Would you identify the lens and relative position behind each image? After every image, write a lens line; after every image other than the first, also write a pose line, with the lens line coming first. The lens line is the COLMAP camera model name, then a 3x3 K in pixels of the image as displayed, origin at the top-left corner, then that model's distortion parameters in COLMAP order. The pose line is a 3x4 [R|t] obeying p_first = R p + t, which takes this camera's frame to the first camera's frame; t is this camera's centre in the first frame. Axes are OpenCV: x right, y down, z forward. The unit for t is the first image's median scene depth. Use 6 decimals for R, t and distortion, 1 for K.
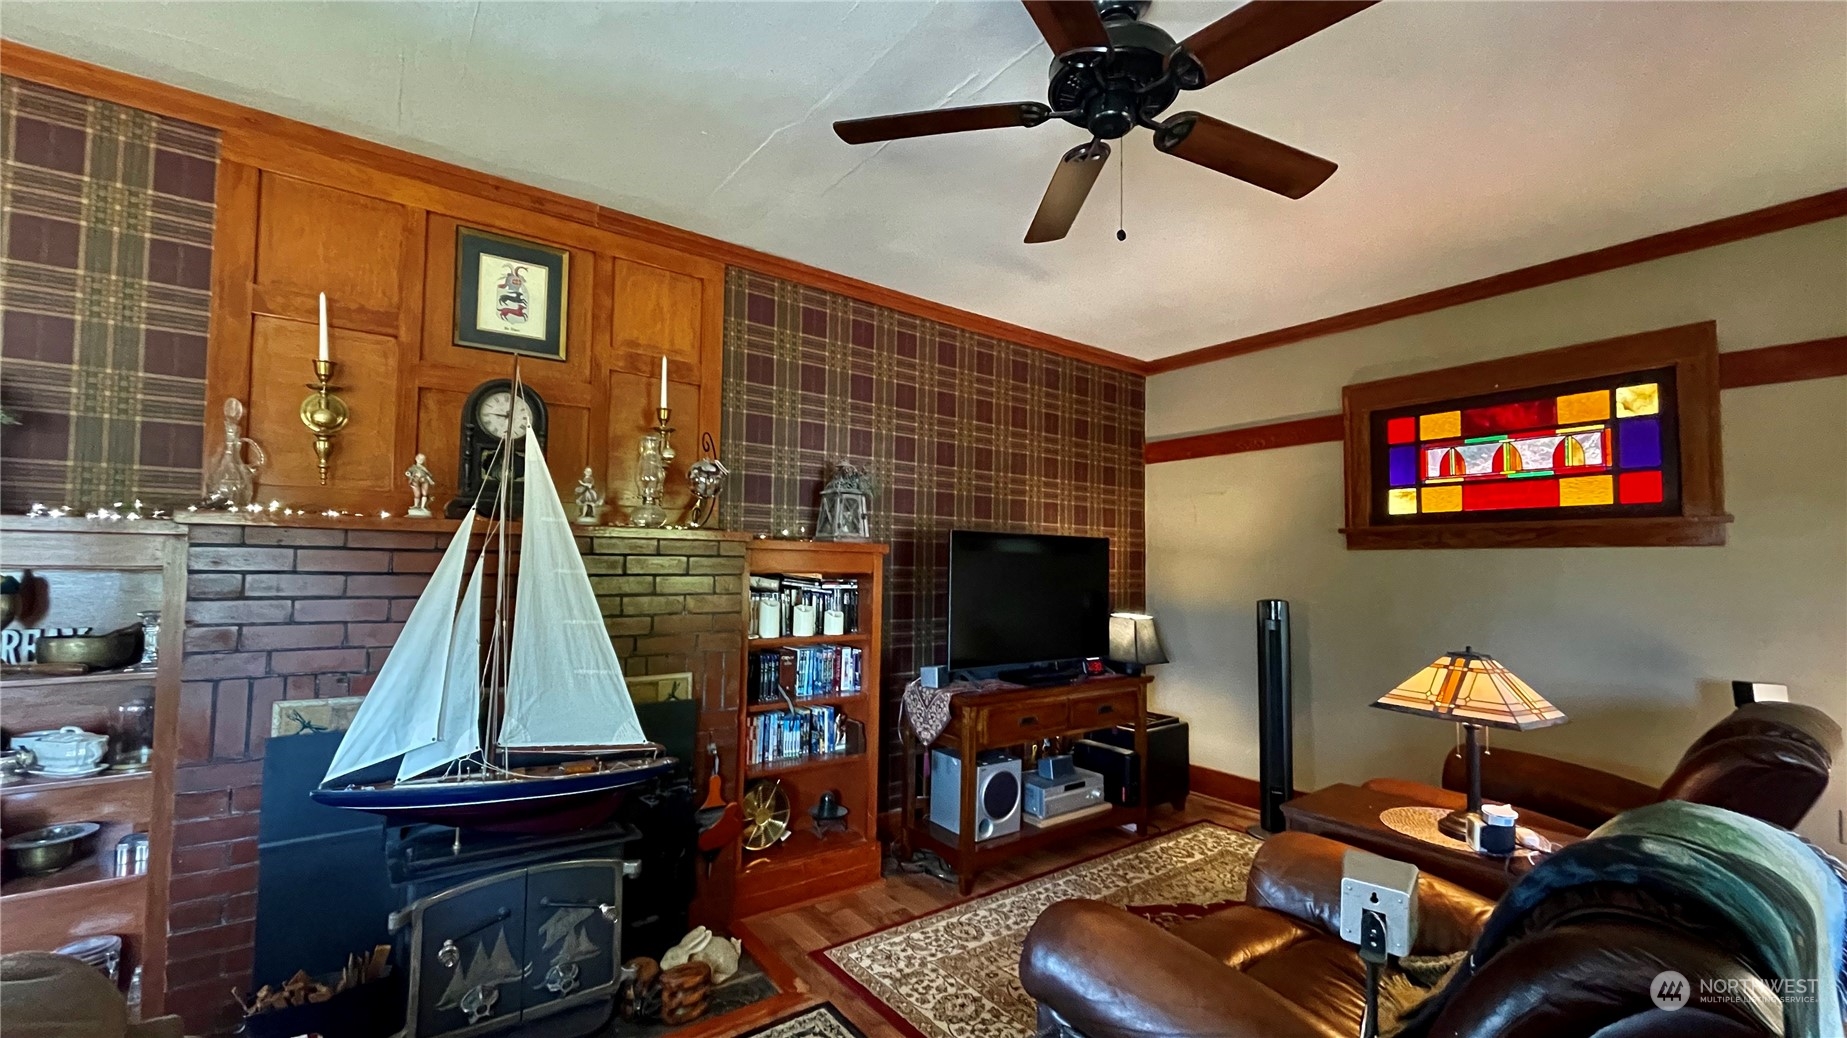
lens RADIAL K [[748.0, 0, 920.0], [0, 748.0, 524.4], [0, 0, 1]] dist [-0.003758, 0.003430]
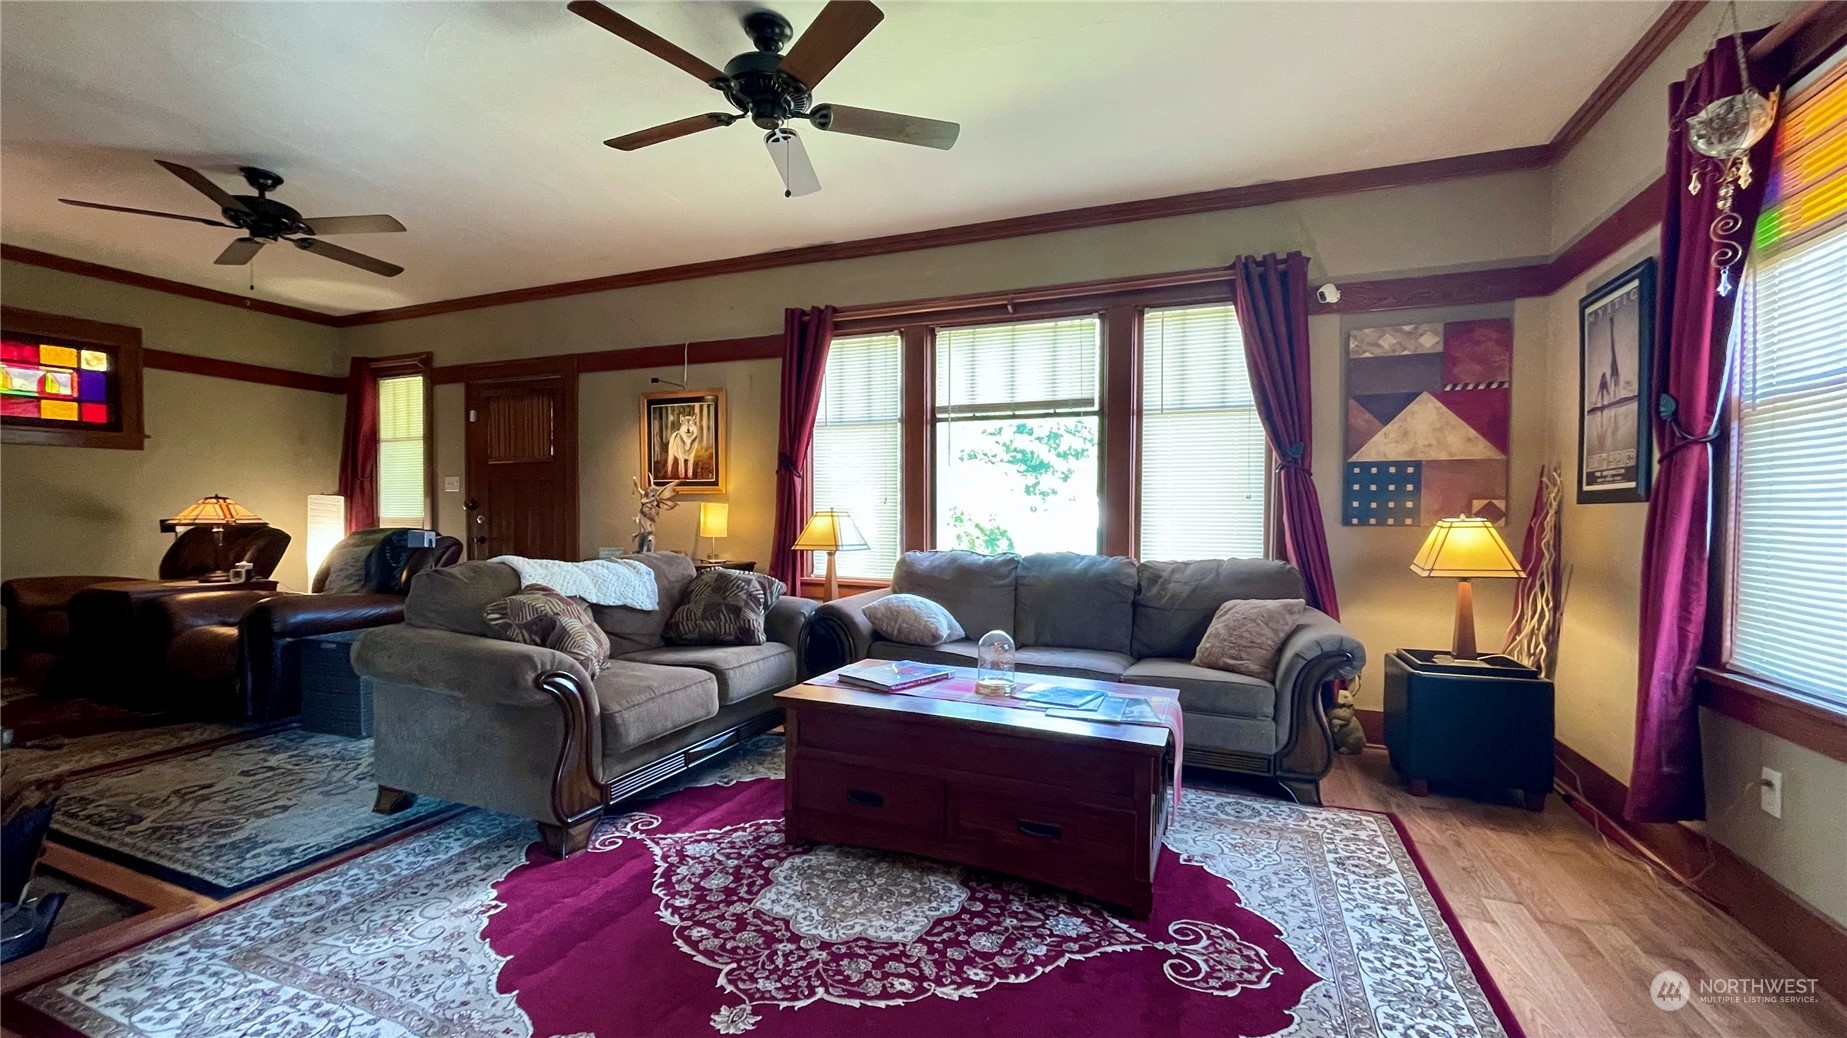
lens RADIAL K [[748.0, 0, 917.2], [0, 748.0, 532.7], [0, 0, 1]] dist [-0.003758, 0.003430]
pose [[-0.509113, -0.041879, 0.859681, -1.334793], [-0.060810, 0.998070, 0.012608, 0.079636], [-0.858549, -0.045858, -0.510676, 0.238443]]
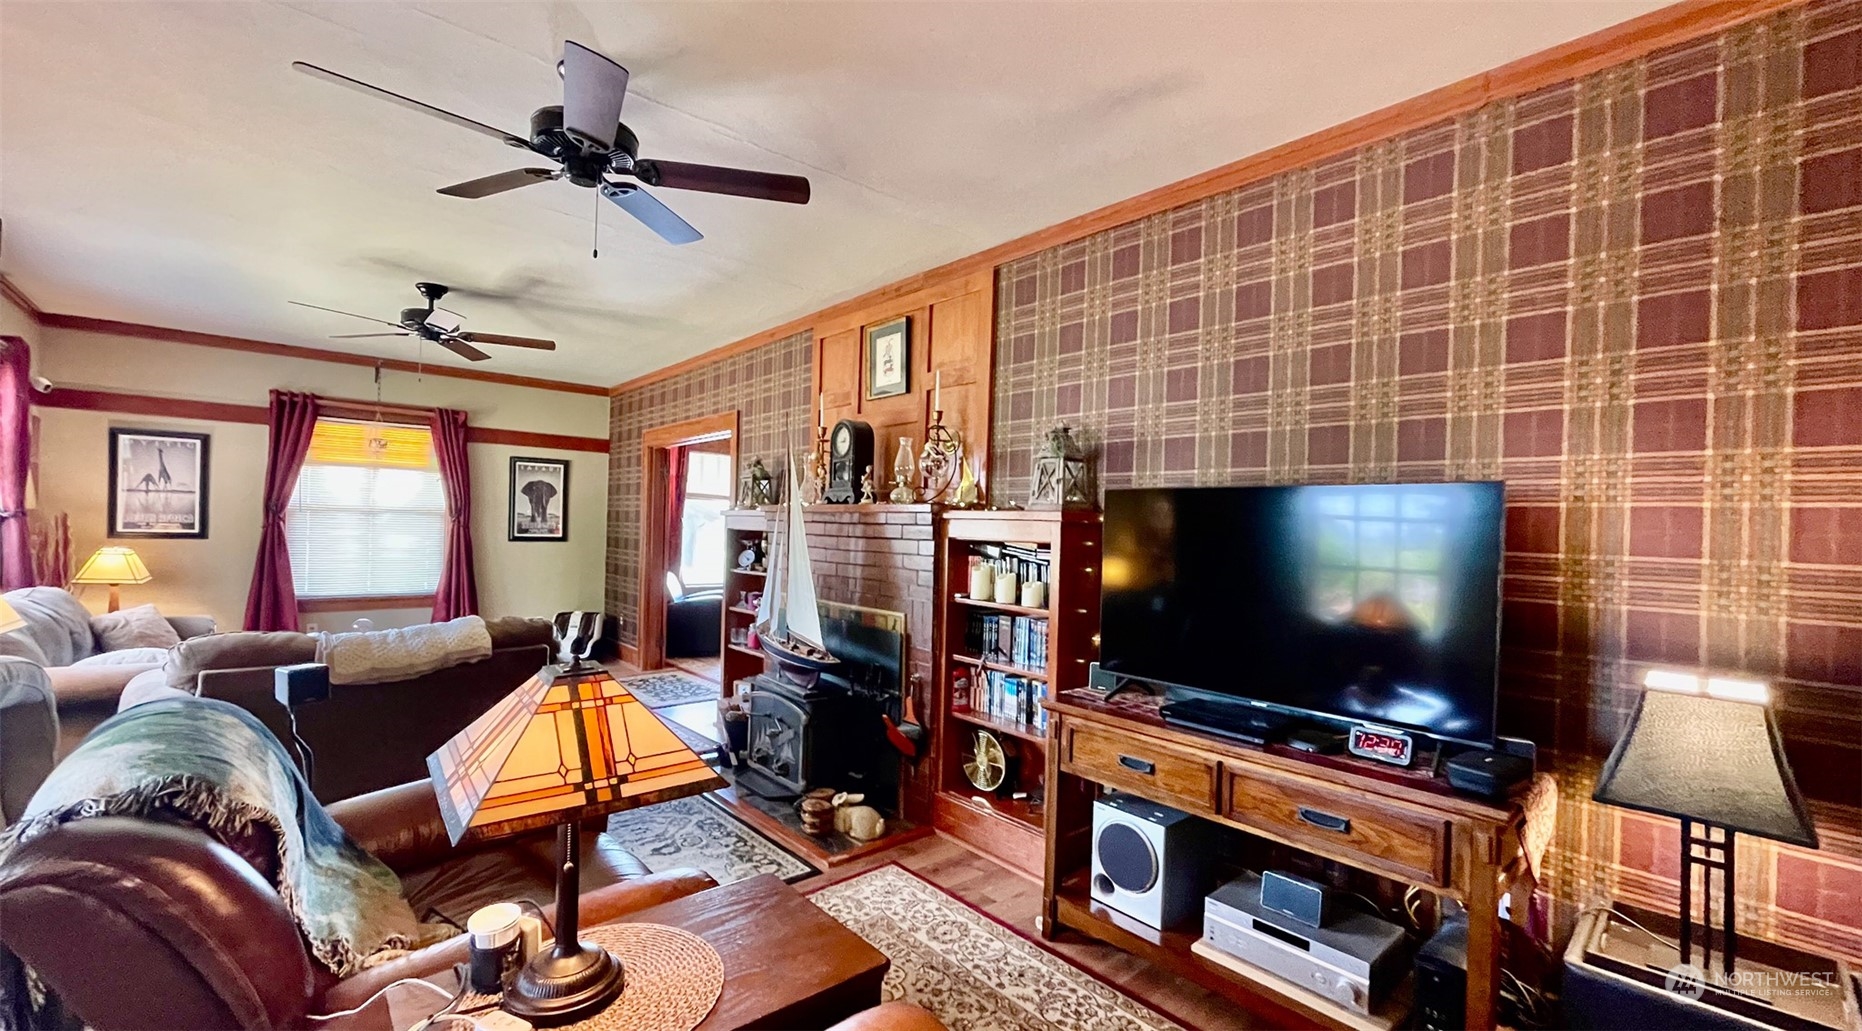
lens RADIAL K [[739.9, 0, 920.6], [0, 739.9, 530.8], [0, 0, 1]] dist [-0.002386, -0.000121]
pose [[0.076365, -0.007882, -0.997049, 0.793840], [0.027302, 0.999610, -0.005811, 0.049439], [0.996706, -0.026777, 0.076551, 0.753458]]
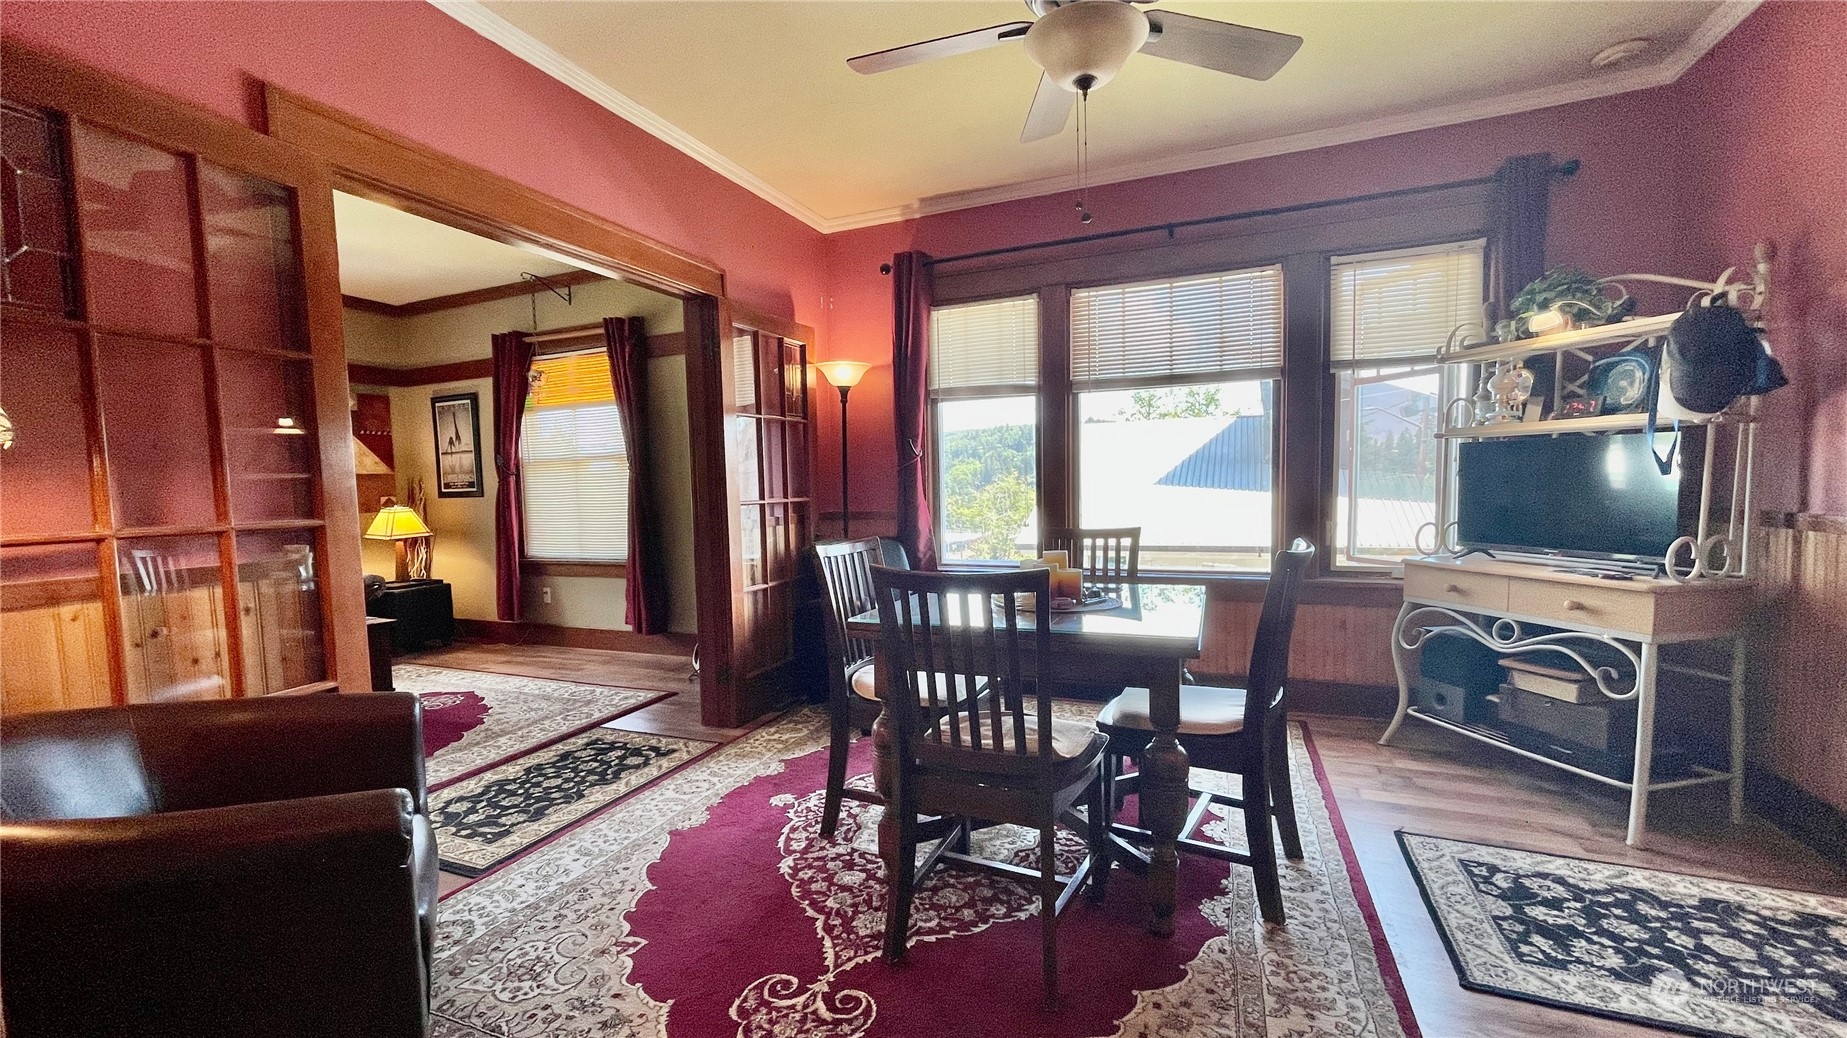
lens RADIAL K [[748.0, 0, 912.2], [0, 748.0, 528.0], [0, 0, 1]] dist [-0.003758, 0.003430]
pose [[-0.871756, 0.035810, -0.488630, -1.078047], [0.038100, 0.999260, 0.005259, 0.116108], [0.488457, -0.014033, -0.872475, 1.265194]]
